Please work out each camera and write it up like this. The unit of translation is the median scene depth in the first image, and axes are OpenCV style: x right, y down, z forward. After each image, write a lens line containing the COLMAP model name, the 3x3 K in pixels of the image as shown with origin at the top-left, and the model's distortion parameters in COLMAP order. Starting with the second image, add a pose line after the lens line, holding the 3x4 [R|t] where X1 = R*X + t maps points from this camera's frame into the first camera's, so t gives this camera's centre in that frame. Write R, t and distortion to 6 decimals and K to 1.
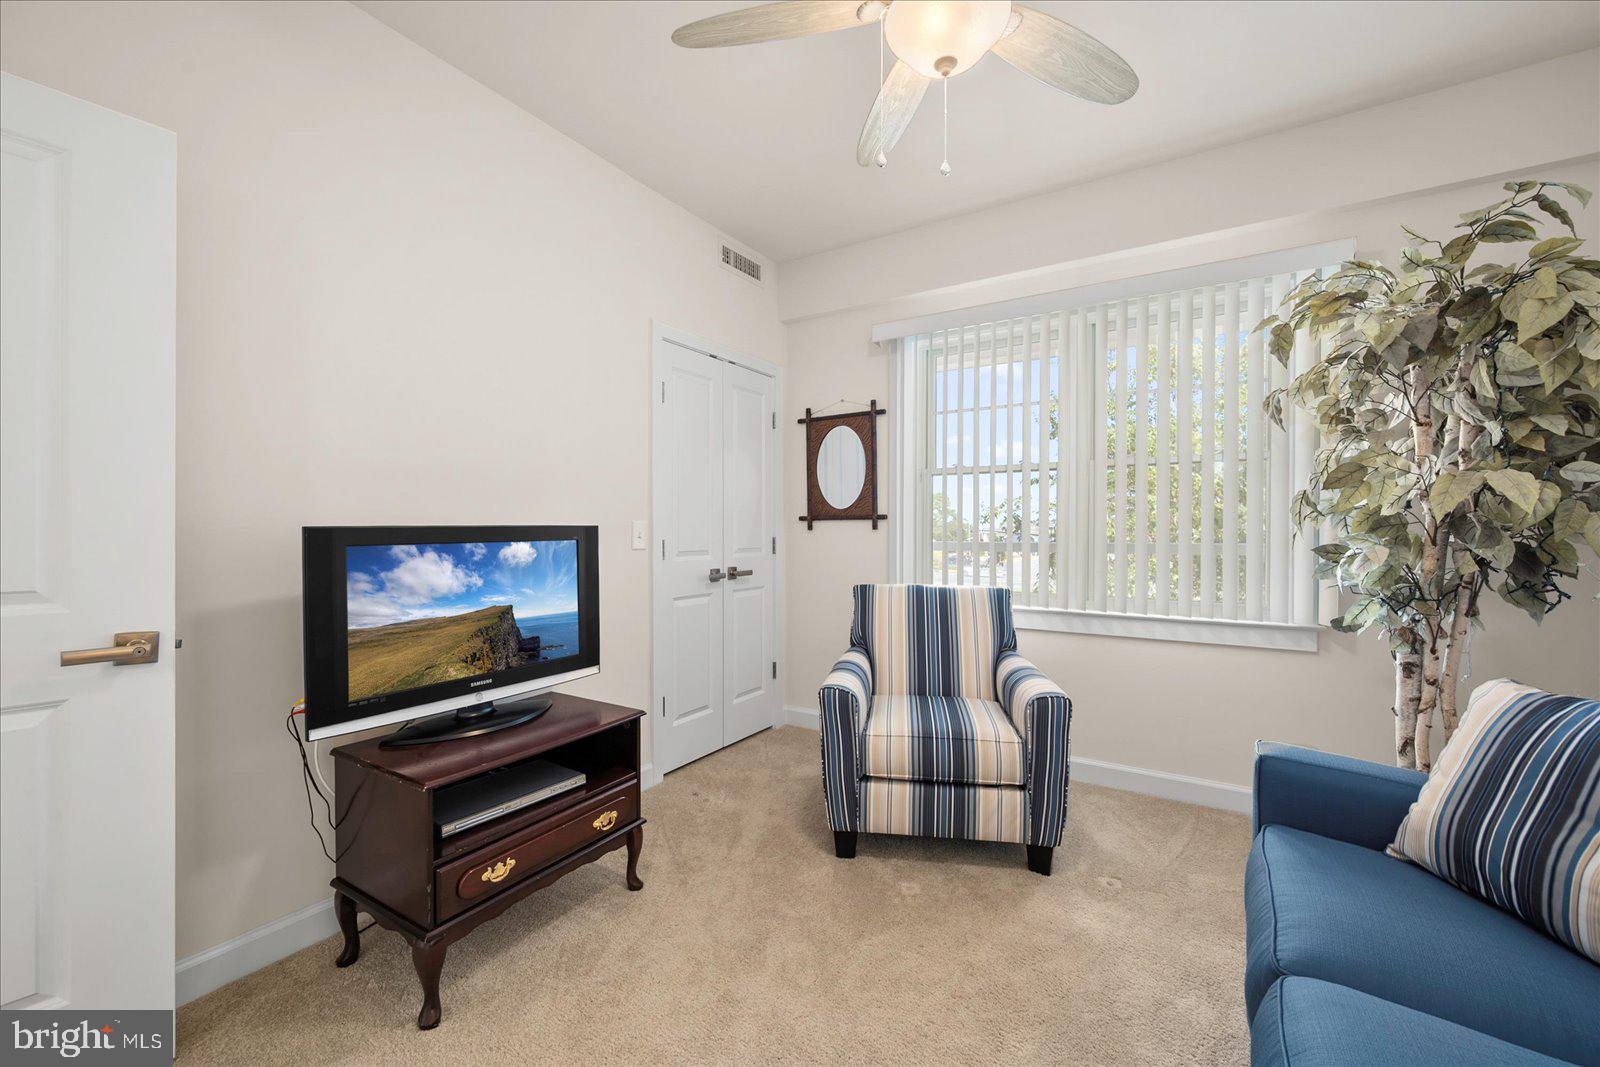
lens RADIAL K [[636.9, 0, 801.1], [0, 636.9, 535.1], [0, 0, 1]] dist [-0.001848, 0.000022]
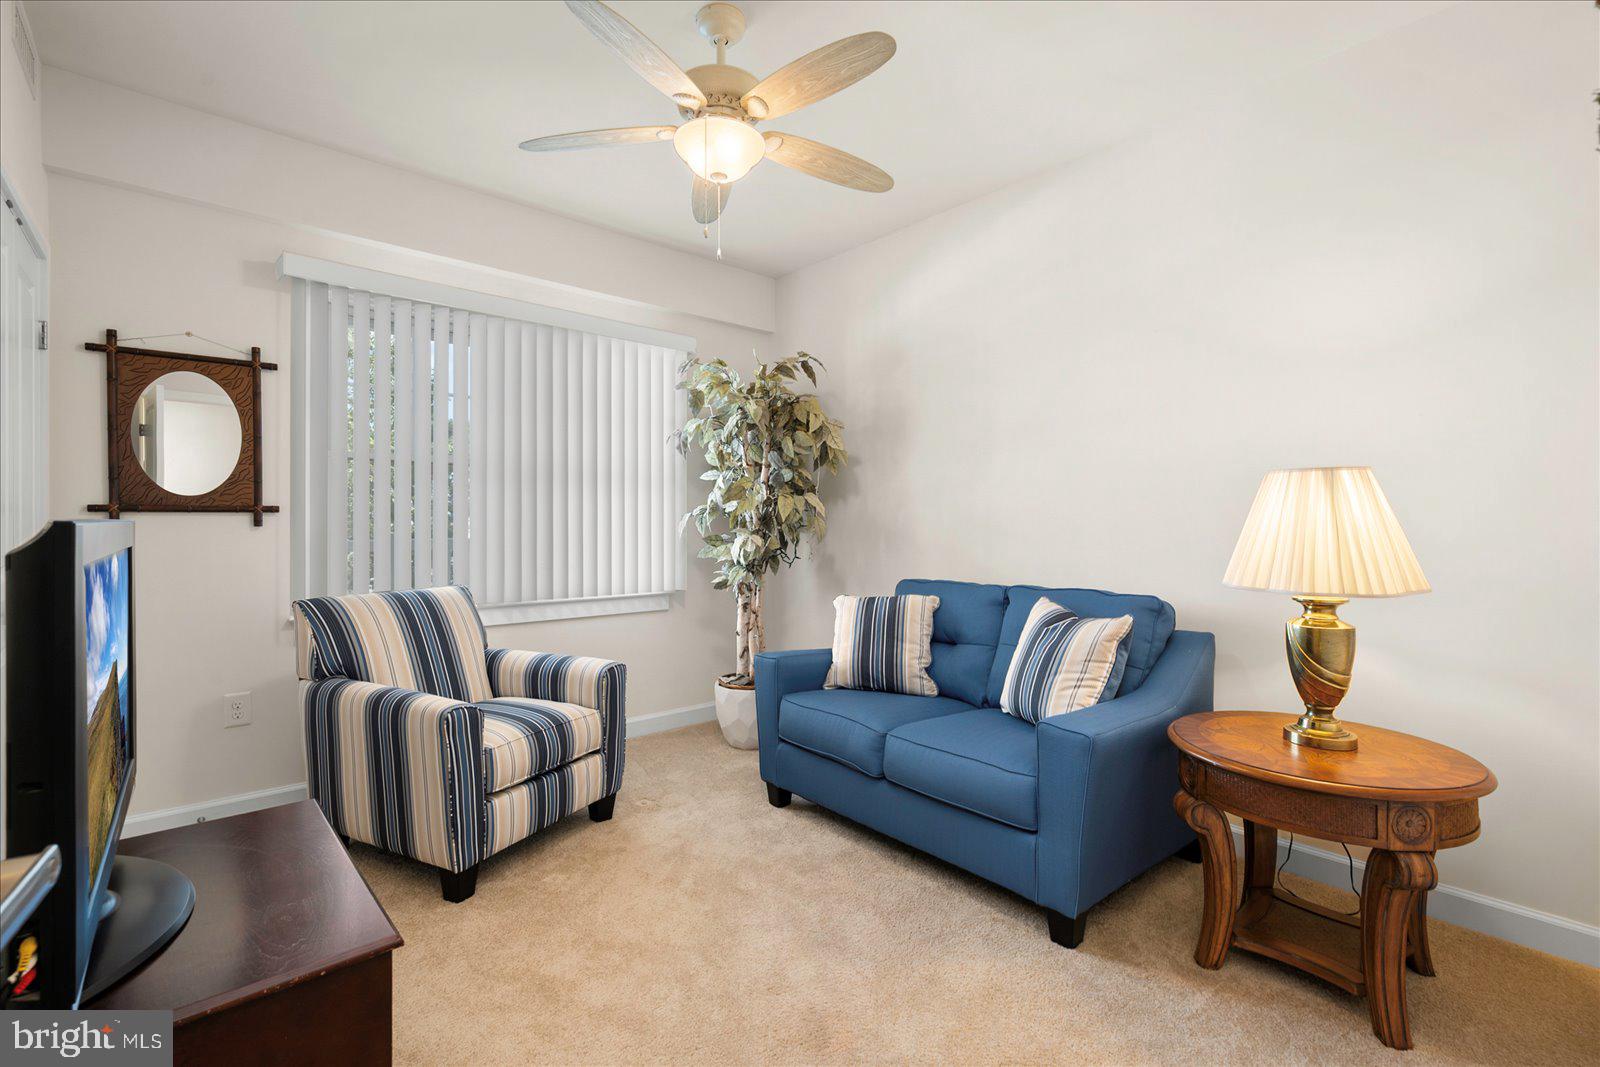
lens RADIAL K [[695.1, 0, 800.7], [0, 695.1, 528.0], [0, 0, 1]] dist [0.000054, -0.000247]
pose [[0.290349, -0.001472, 0.956920, -0.727303], [0.010727, 0.999941, -0.001716, 0.002167], [-0.956861, 0.010763, 0.290348, 0.279565]]
